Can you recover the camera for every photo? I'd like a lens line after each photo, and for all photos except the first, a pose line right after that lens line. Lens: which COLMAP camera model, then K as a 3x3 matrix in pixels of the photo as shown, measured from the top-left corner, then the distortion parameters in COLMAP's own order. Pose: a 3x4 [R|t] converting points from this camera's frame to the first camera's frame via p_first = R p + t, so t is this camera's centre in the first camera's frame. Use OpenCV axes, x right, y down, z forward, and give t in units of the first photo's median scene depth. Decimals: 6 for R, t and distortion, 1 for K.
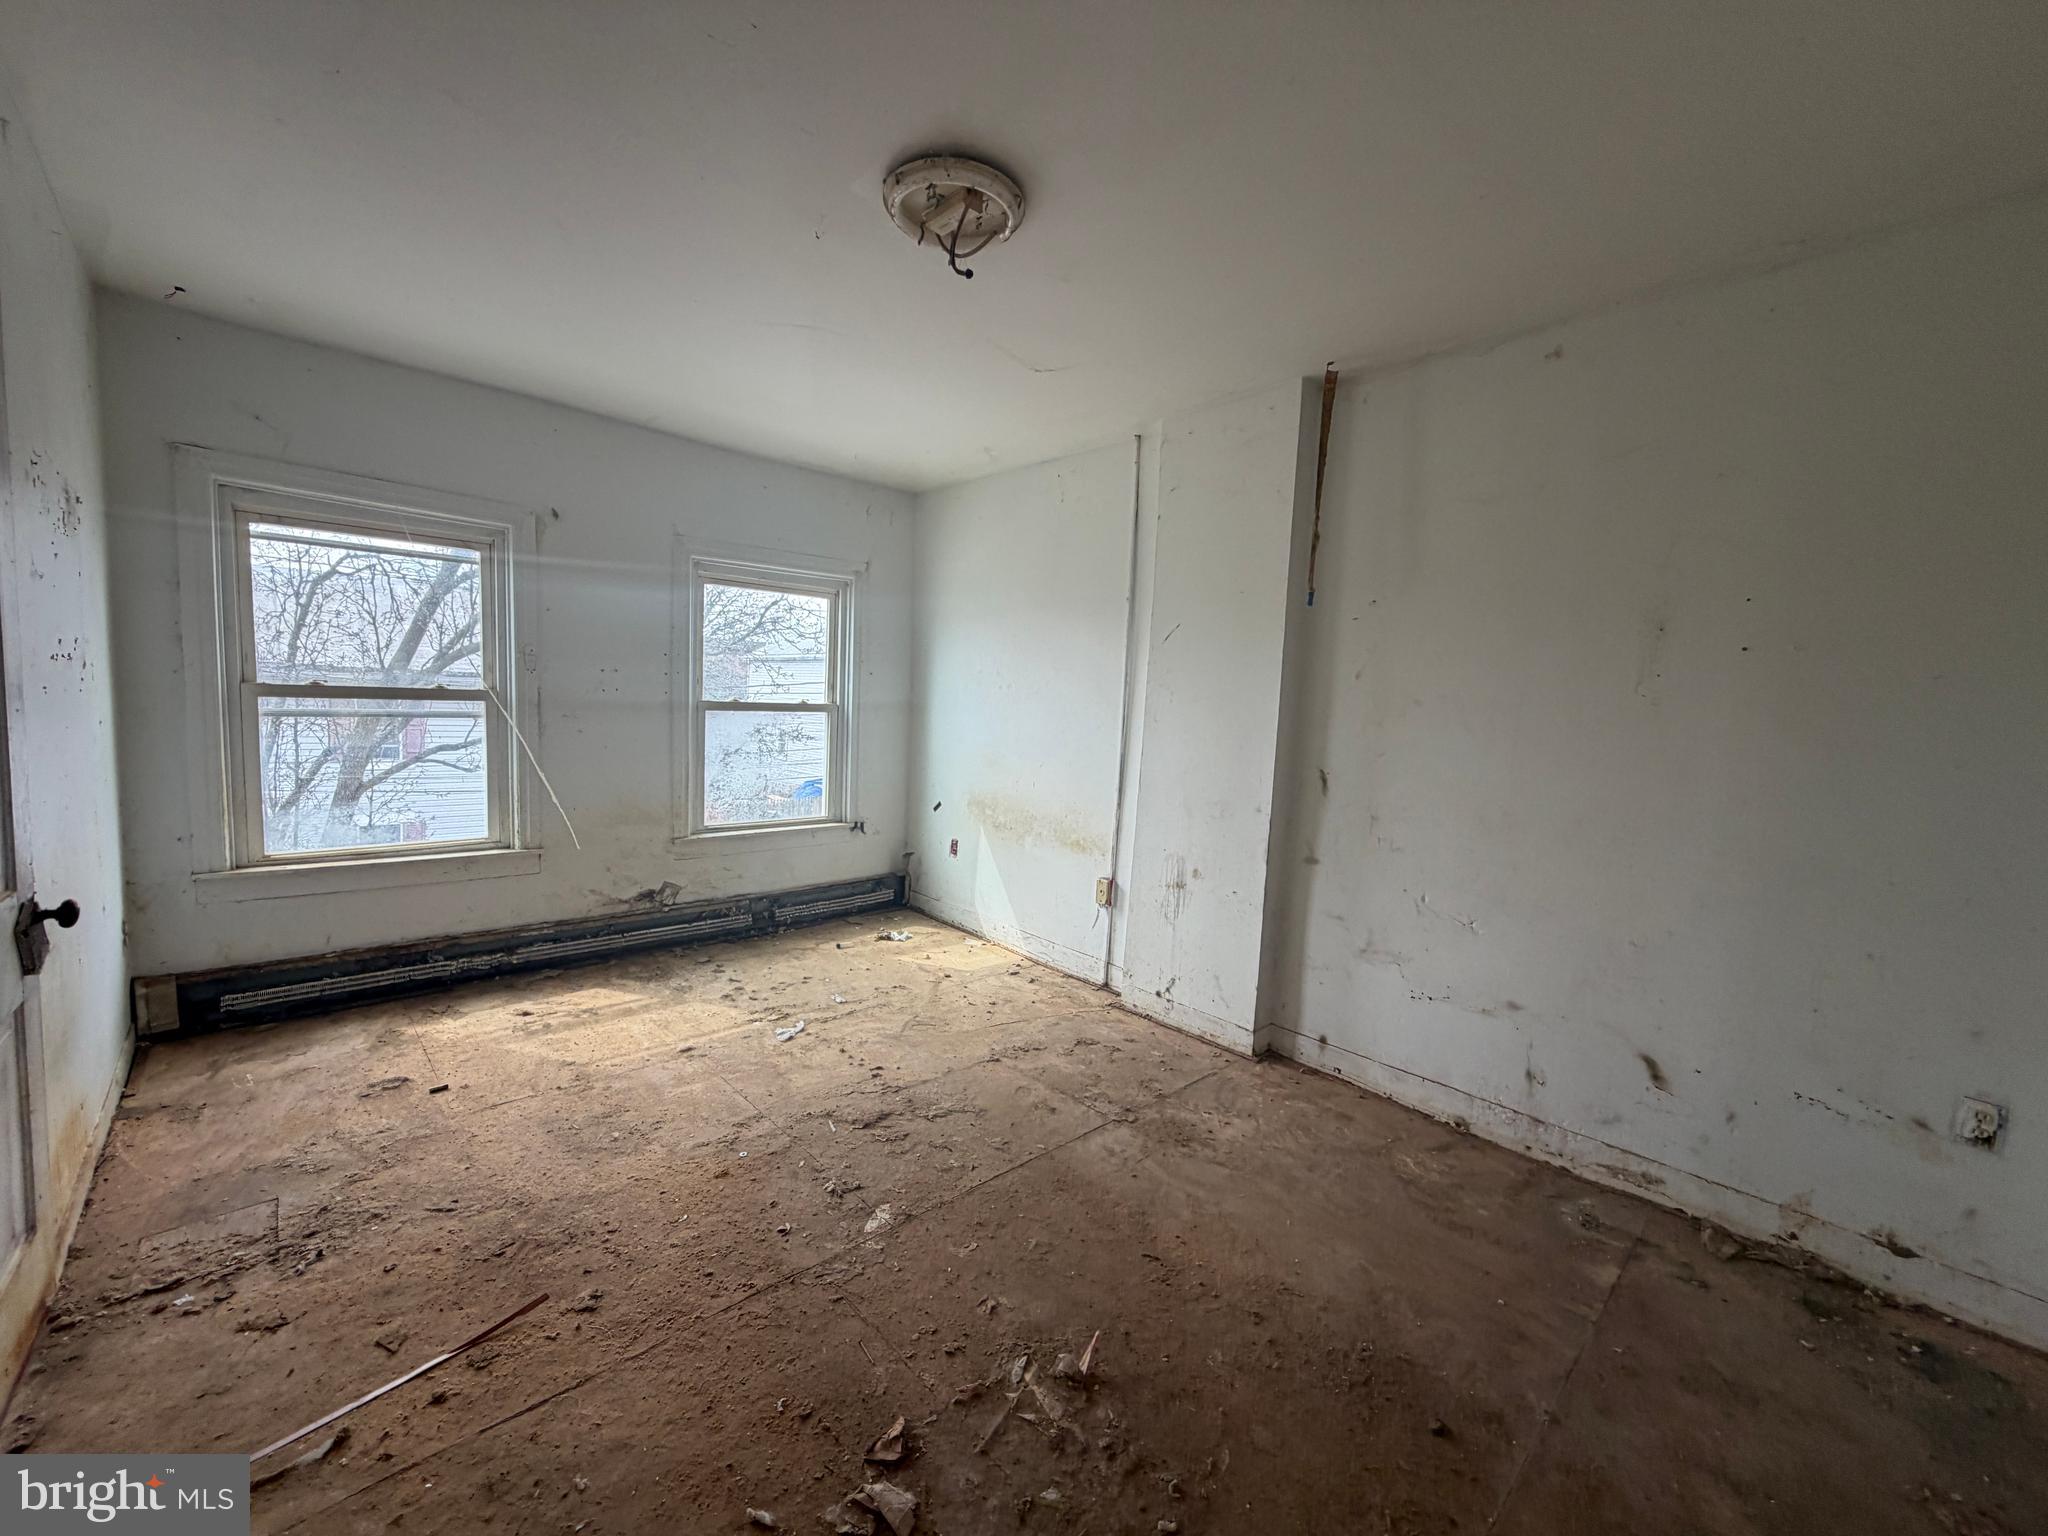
lens RADIAL K [[816.3, 0, 1018.7], [0, 816.3, 768.3], [0, 0, 1]] dist [0.000265, -0.000084]
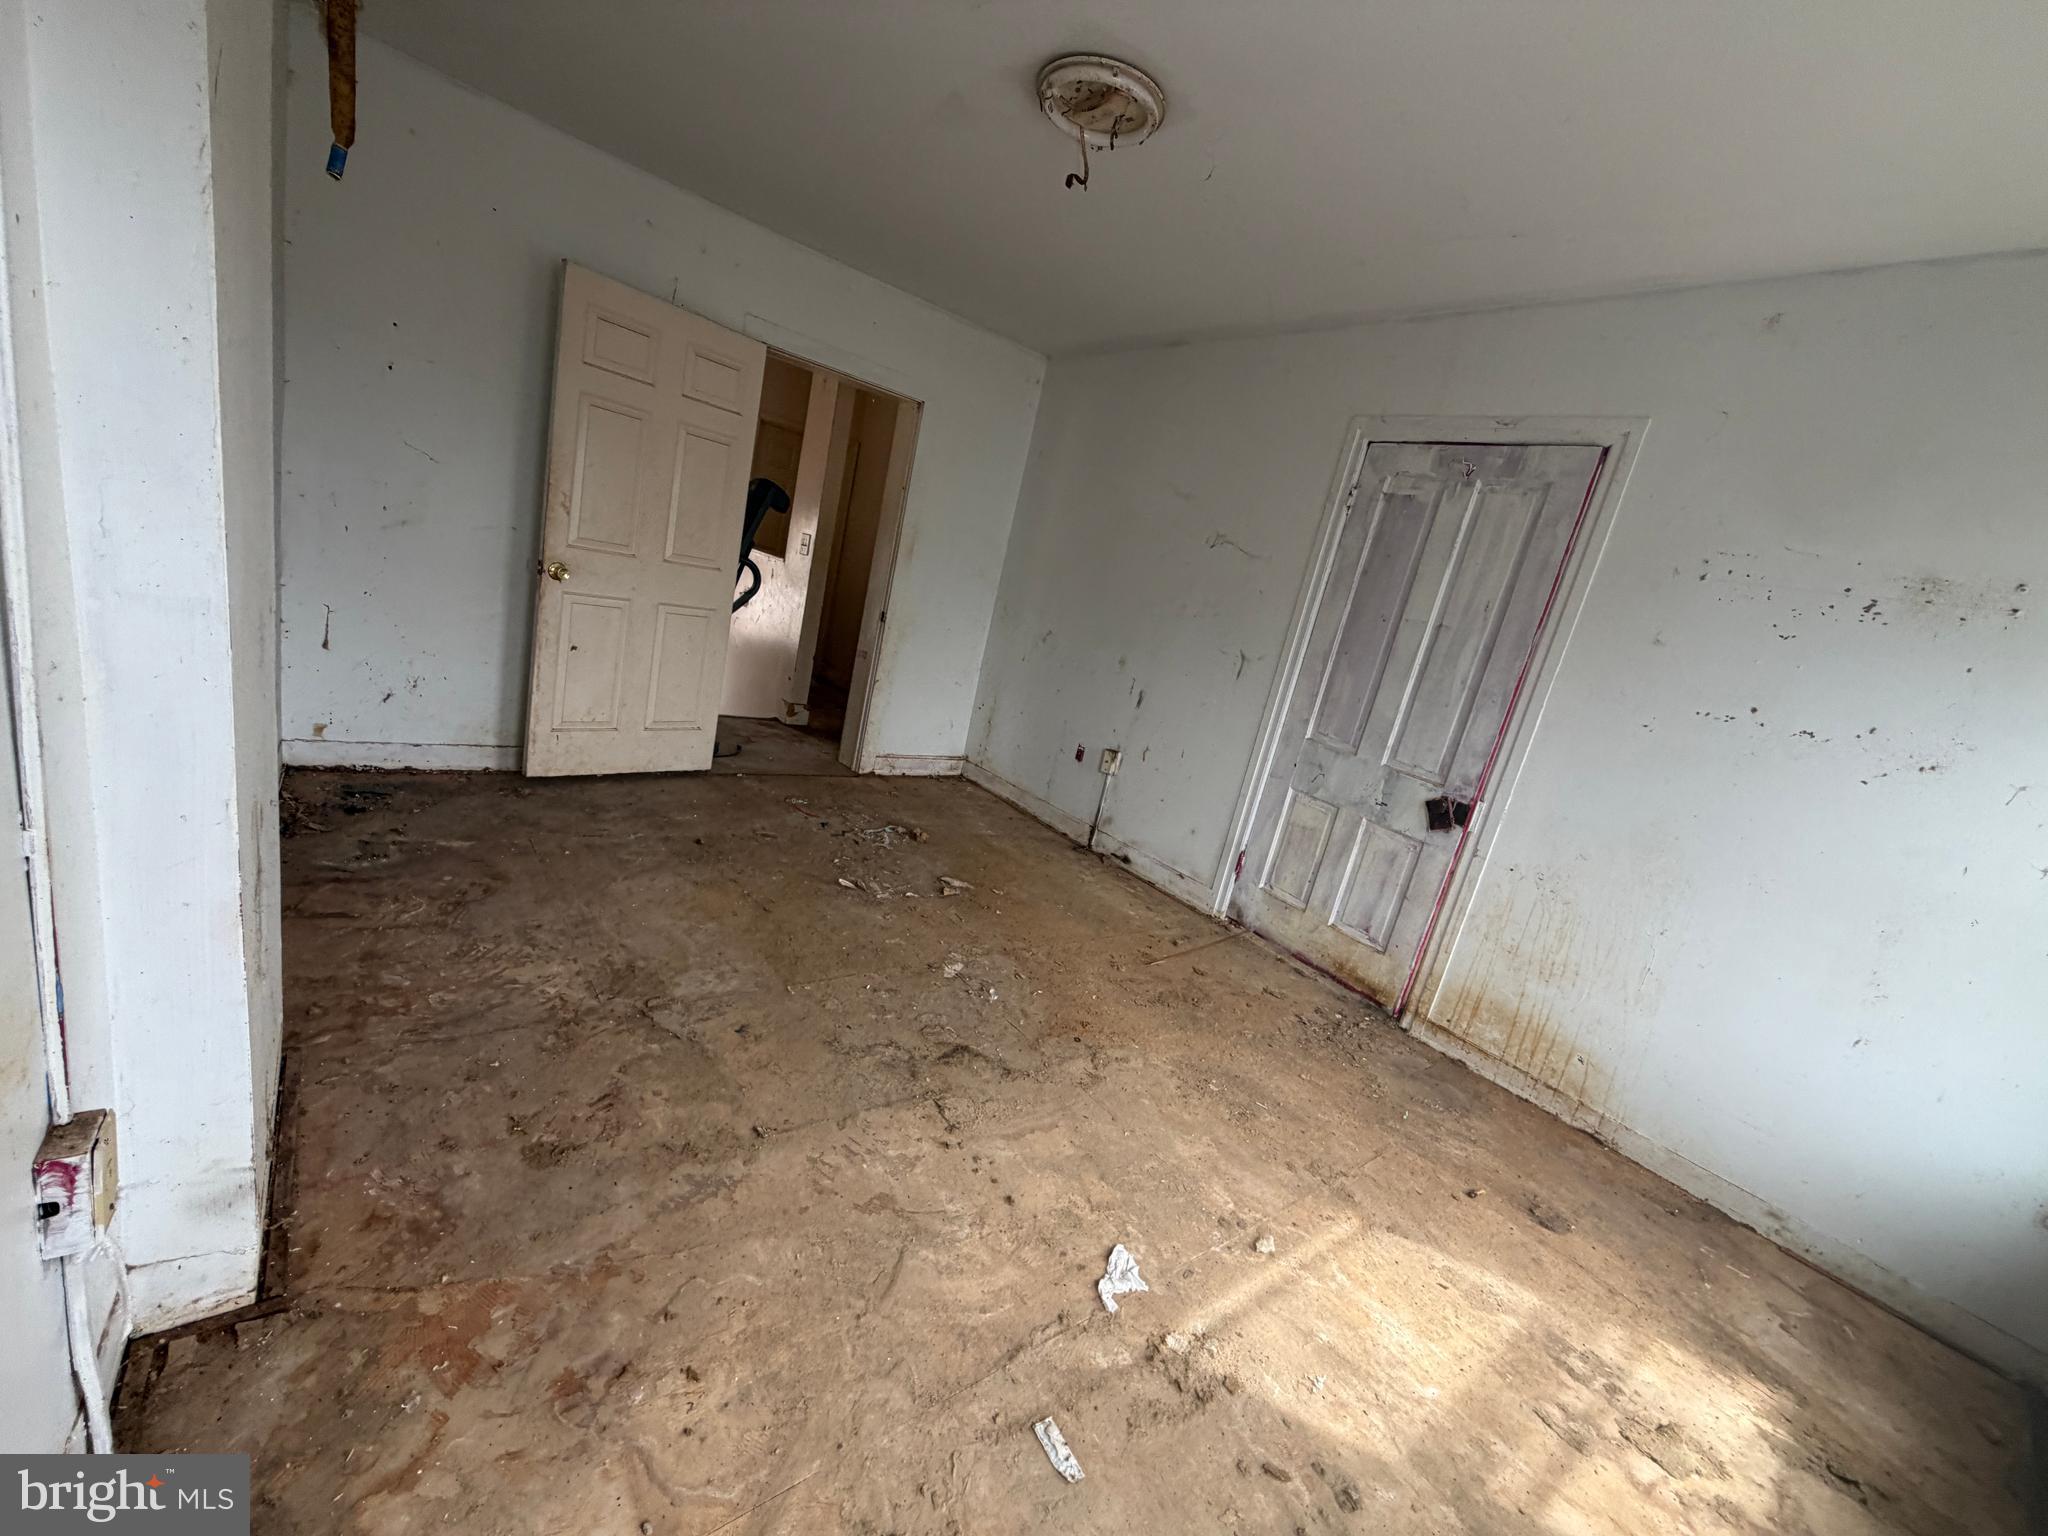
lens RADIAL K [[816.3, 0, 1018.7], [0, 816.3, 768.3], [0, 0, 1]] dist [0.000265, -0.000084]
pose [[-0.962771, -0.267980, 0.035492, -0.175513], [-0.245142, 0.920871, 0.303152, -0.125007], [-0.113922, 0.283165, -0.952281, 1.611263]]
